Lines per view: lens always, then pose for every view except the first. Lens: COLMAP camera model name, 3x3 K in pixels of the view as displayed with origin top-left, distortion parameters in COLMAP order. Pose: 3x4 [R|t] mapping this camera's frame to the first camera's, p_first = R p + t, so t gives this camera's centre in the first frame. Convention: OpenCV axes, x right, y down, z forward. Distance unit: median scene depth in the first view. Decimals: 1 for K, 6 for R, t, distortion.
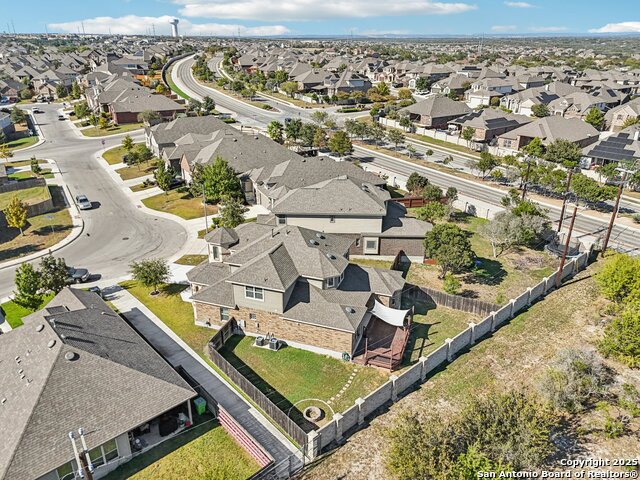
lens RADIAL K [[484.2, 0, 311.9], [0, 484.2, 241.6], [0, 0, 1]] dist [0.064803, -0.056538]
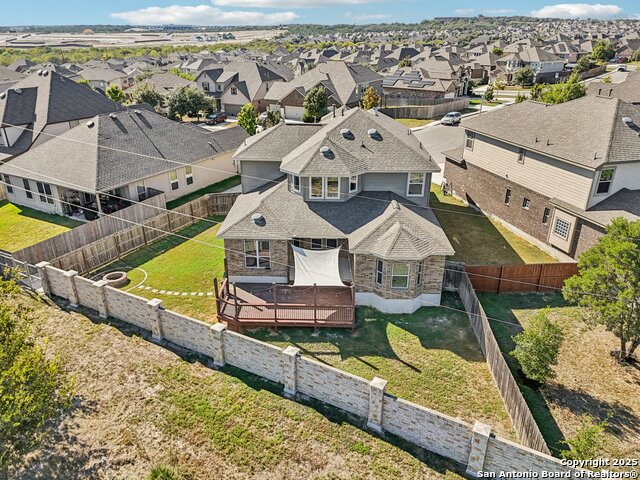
lens RADIAL K [[484.2, 0, 311.9], [0, 484.2, 241.6], [0, 0, 1]] dist [0.064803, -0.056538]
pose [[0.313793, 0.380263, -0.870020, 0.606785], [-0.375269, 0.891366, 0.254244, -0.016439], [0.872185, 0.246712, 0.422405, 0.735428]]
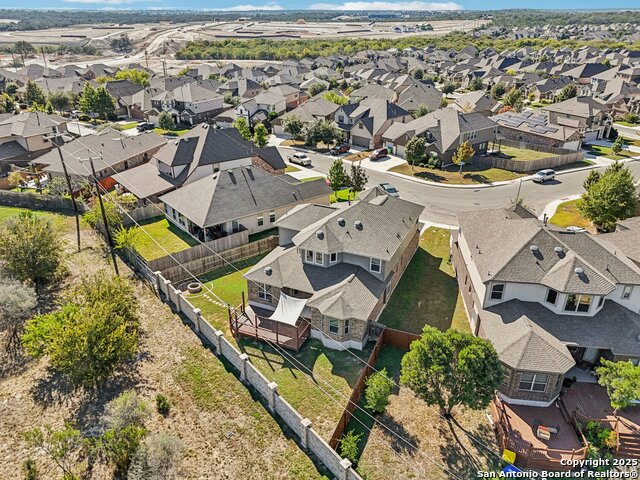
lens RADIAL K [[484.2, 0, 311.9], [0, 484.2, 241.6], [0, 0, 1]] dist [0.064803, -0.056538]
pose [[-0.068897, 0.429437, -0.900465, 0.888678], [-0.399099, 0.815371, 0.419392, -0.343116], [0.914316, 0.388270, 0.115211, 0.864635]]
